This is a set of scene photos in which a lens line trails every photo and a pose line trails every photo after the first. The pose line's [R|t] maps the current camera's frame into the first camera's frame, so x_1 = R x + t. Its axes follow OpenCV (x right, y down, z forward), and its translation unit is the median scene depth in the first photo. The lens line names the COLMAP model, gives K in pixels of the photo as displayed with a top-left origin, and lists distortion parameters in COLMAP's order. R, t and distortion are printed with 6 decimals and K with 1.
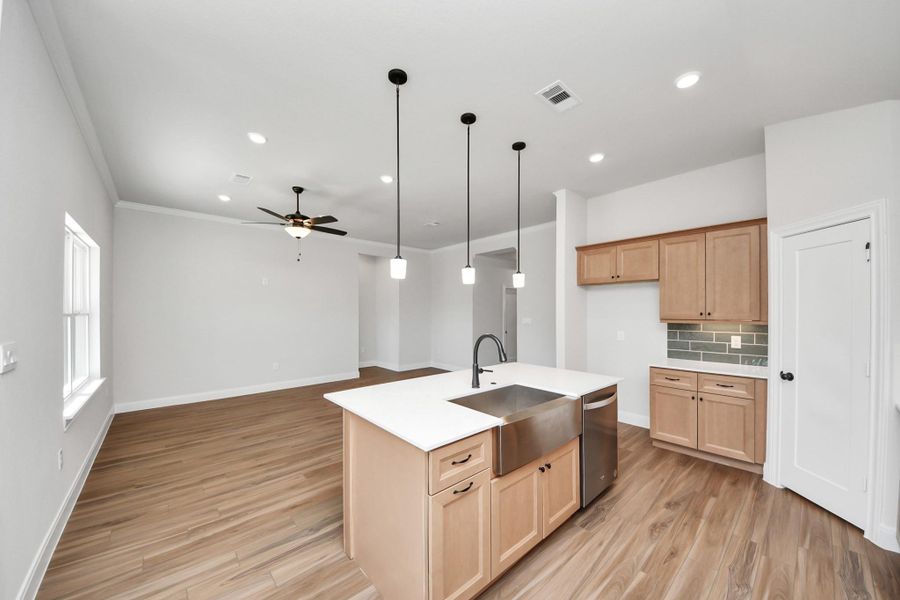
lens RADIAL K [[320.1, 0, 449.7], [0, 320.1, 308.6], [0, 0, 1]] dist [0.013956, -0.003383]
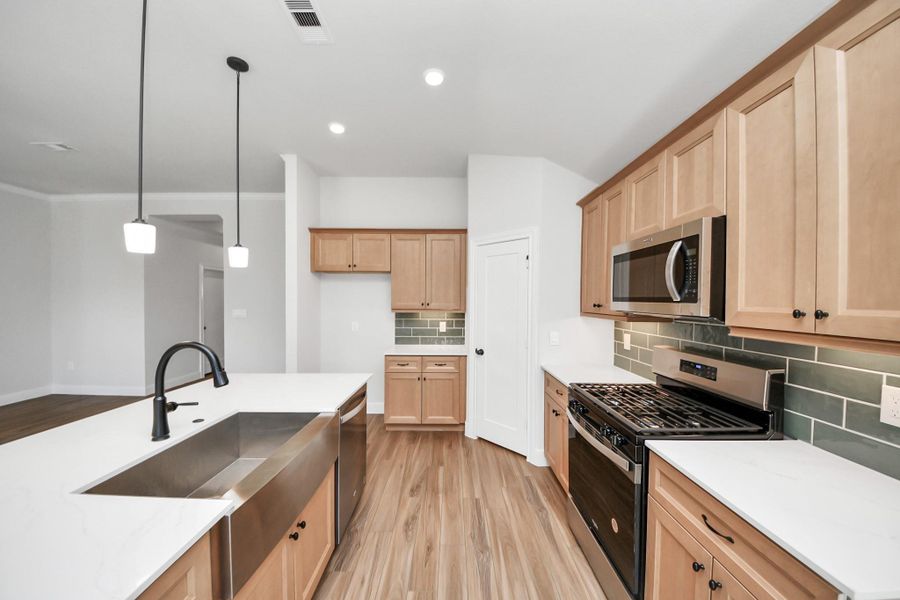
lens RADIAL K [[320.1, 0, 450.8], [0, 320.1, 302.2], [0, 0, 1]] dist [0.013956, -0.003383]
pose [[0.669500, -0.002439, 0.742808, 0.000215], [-0.010535, 0.999863, 0.012778, -0.007274], [-0.742737, -0.016380, 0.669382, 0.199317]]
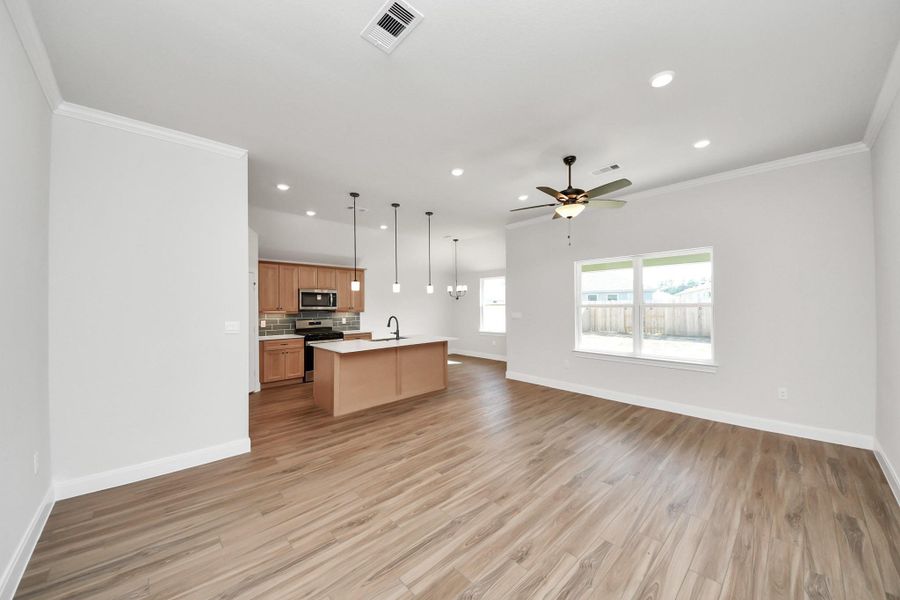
lens RADIAL K [[320.1, 0, 449.6], [0, 320.1, 303.0], [0, 0, 1]] dist [0.013956, -0.003383]
pose [[-0.999847, 0.008939, -0.015011, -0.213518], [0.009112, 0.999893, -0.011469, 0.007452], [0.014907, -0.011604, -0.999822, 2.795911]]
